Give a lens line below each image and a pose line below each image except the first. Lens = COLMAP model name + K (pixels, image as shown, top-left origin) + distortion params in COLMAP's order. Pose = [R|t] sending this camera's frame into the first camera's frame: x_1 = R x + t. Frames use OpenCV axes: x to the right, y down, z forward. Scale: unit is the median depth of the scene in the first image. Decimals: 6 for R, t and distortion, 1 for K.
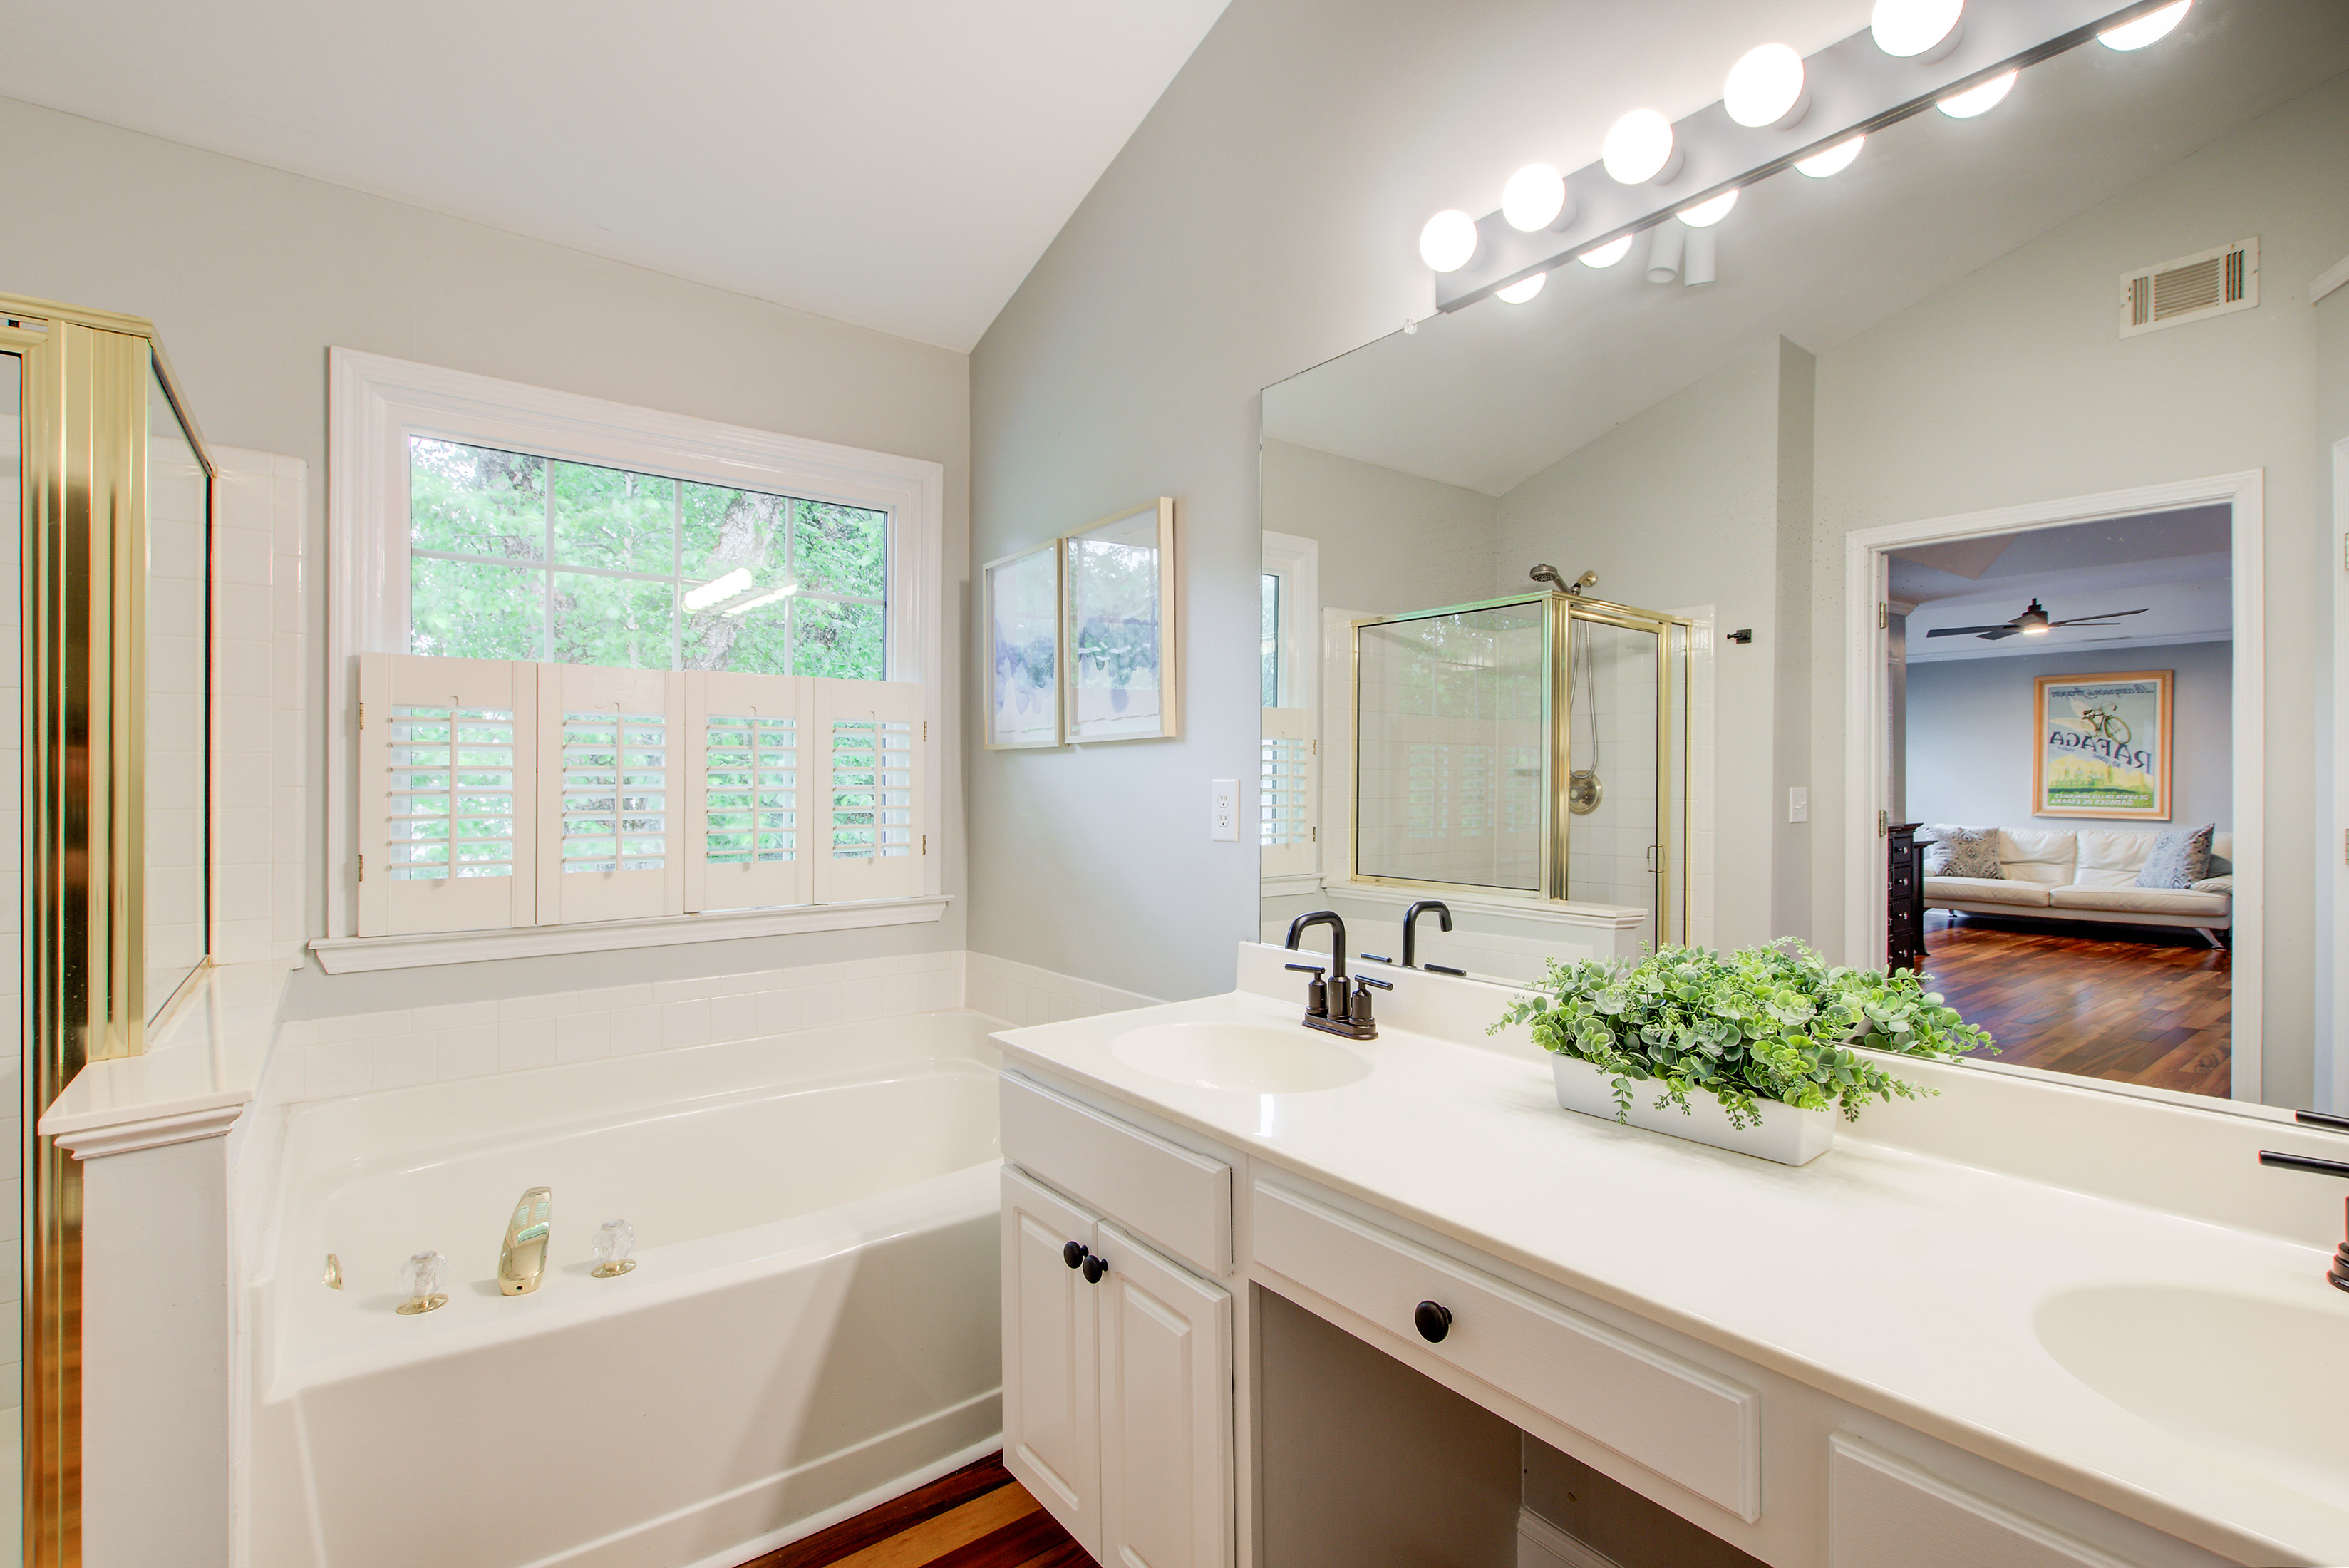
lens RADIAL K [[1040.6, 0, 1189.7], [0, 1040.6, 779.3], [0, 0, 1]] dist [-0.000205, -0.000159]
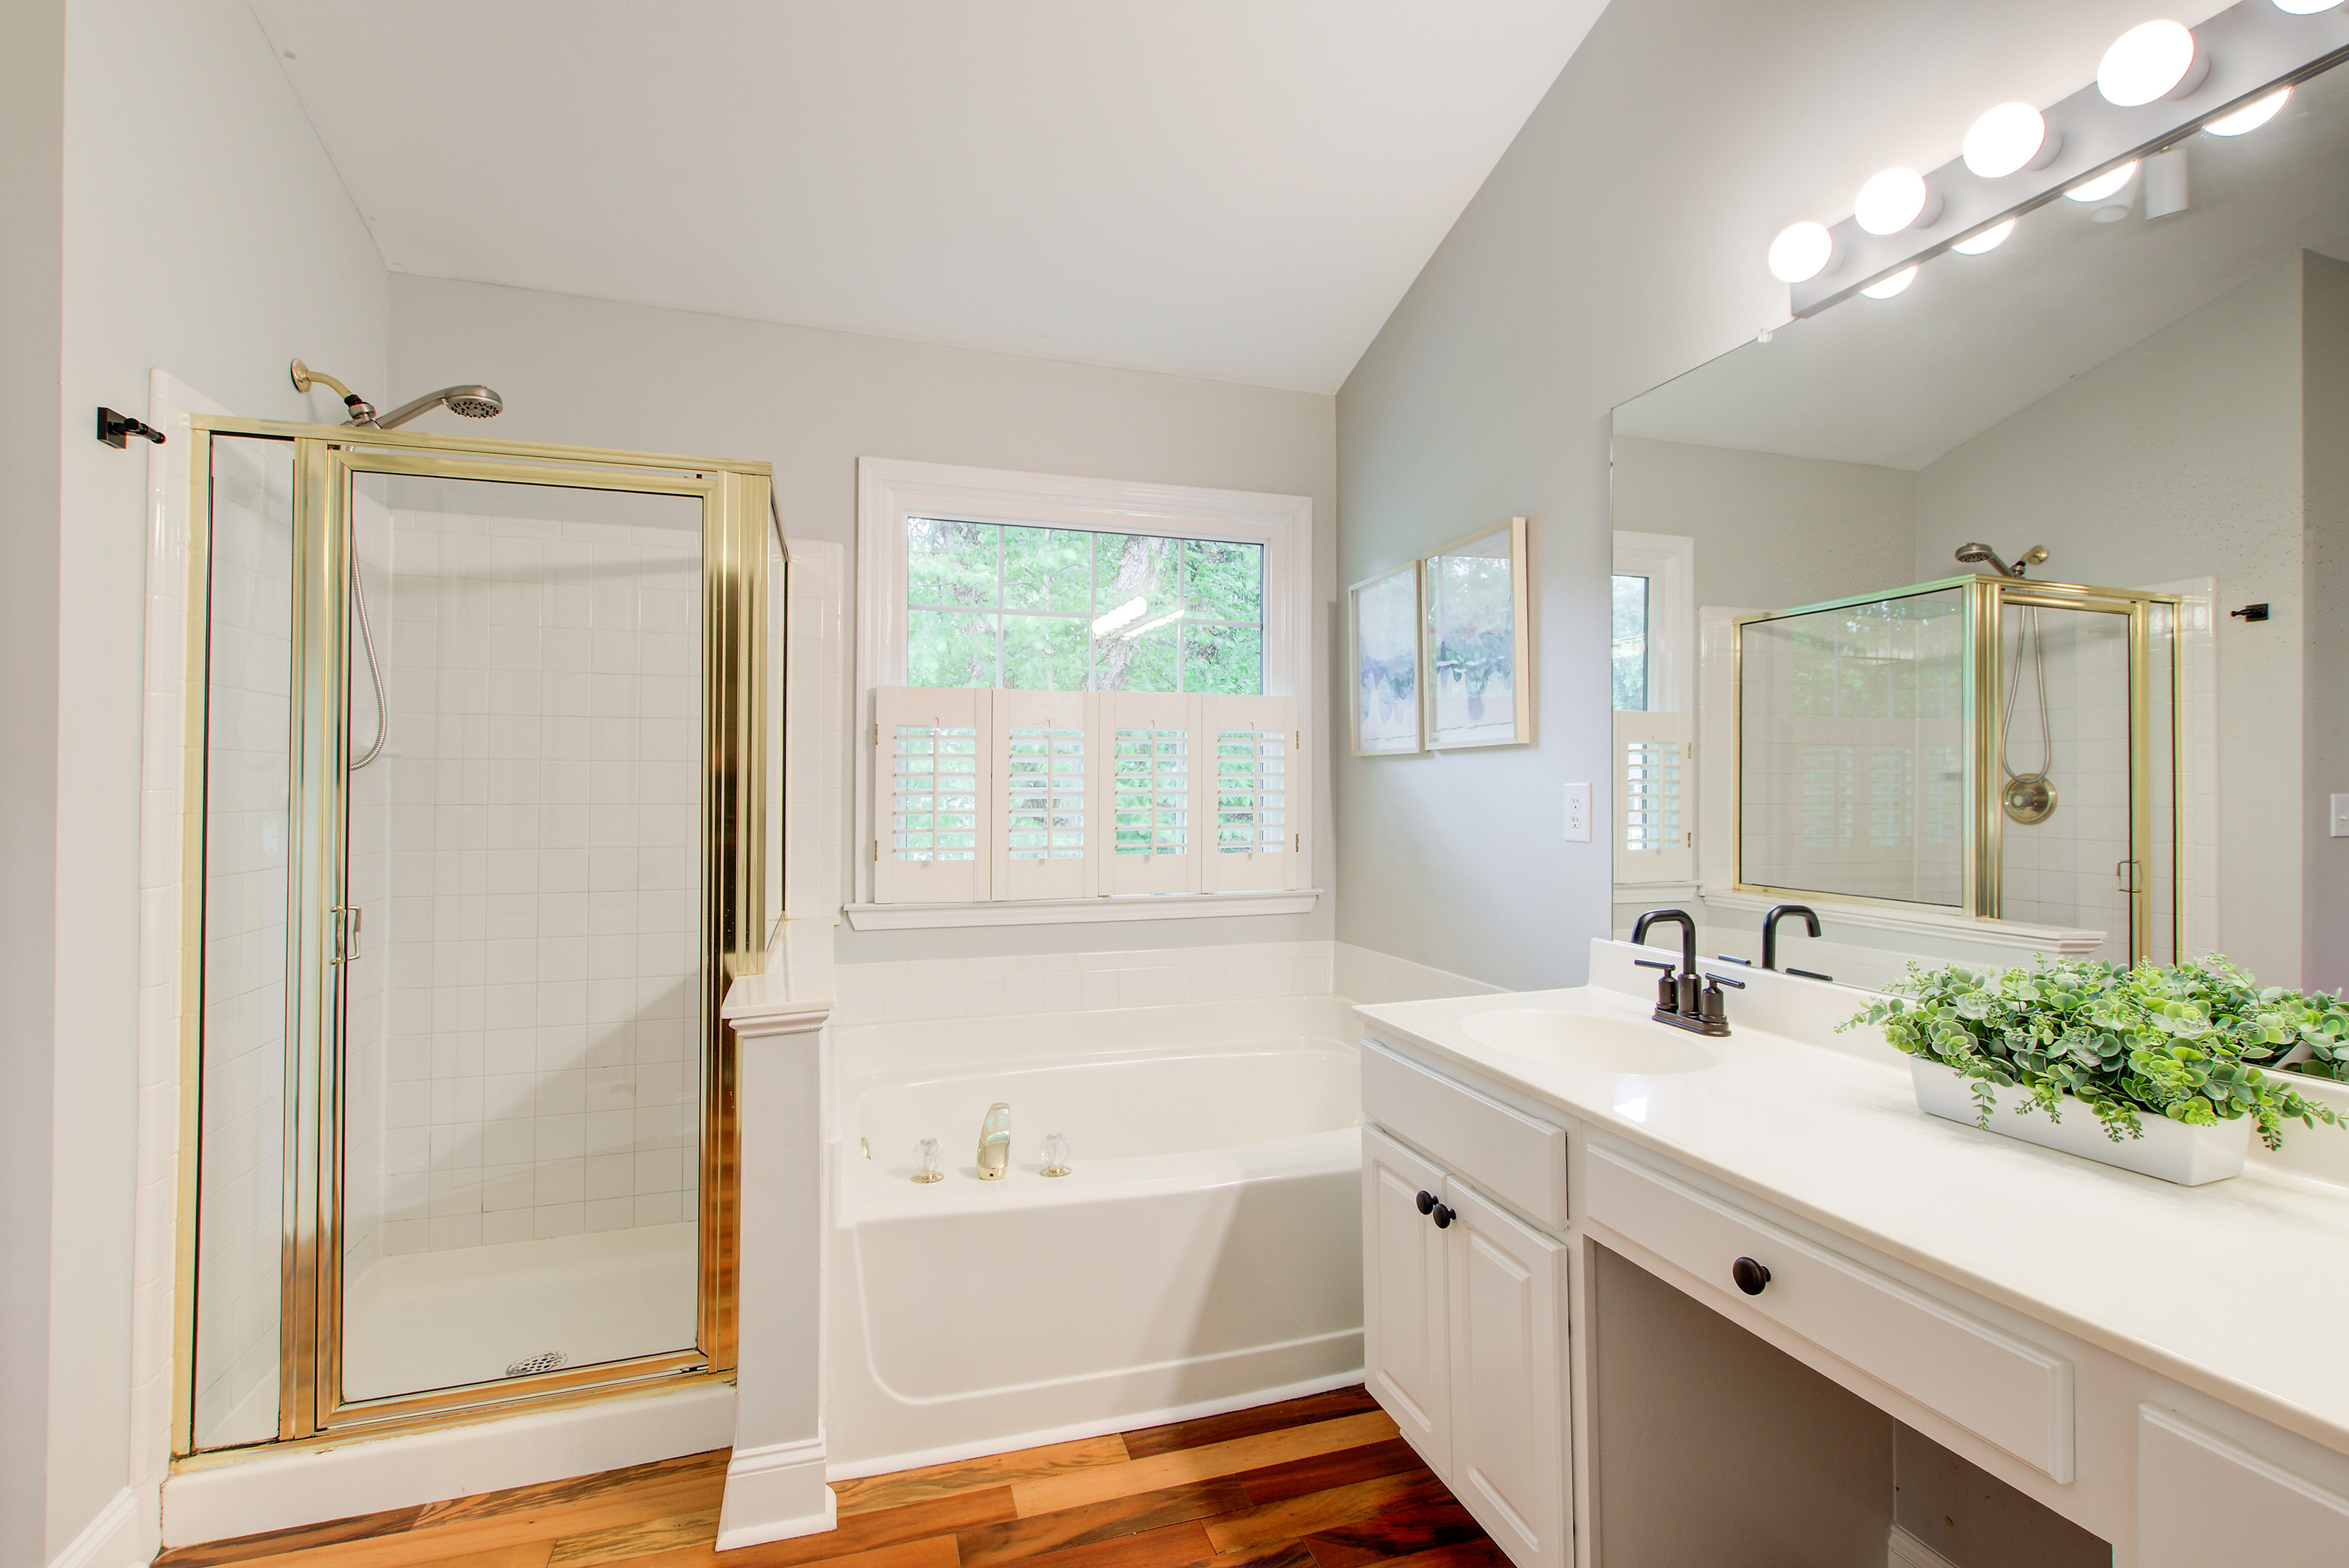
lens RADIAL K [[1045.4, 0, 1167.9], [0, 1045.4, 771.3], [0, 0, 1]] dist [-0.000081, 0.011430]
pose [[0.931443, -0.003493, -0.363869, 0.037525], [-0.001199, 0.999919, -0.012668, 0.002510], [0.363884, 0.012236, 0.931364, -0.145036]]
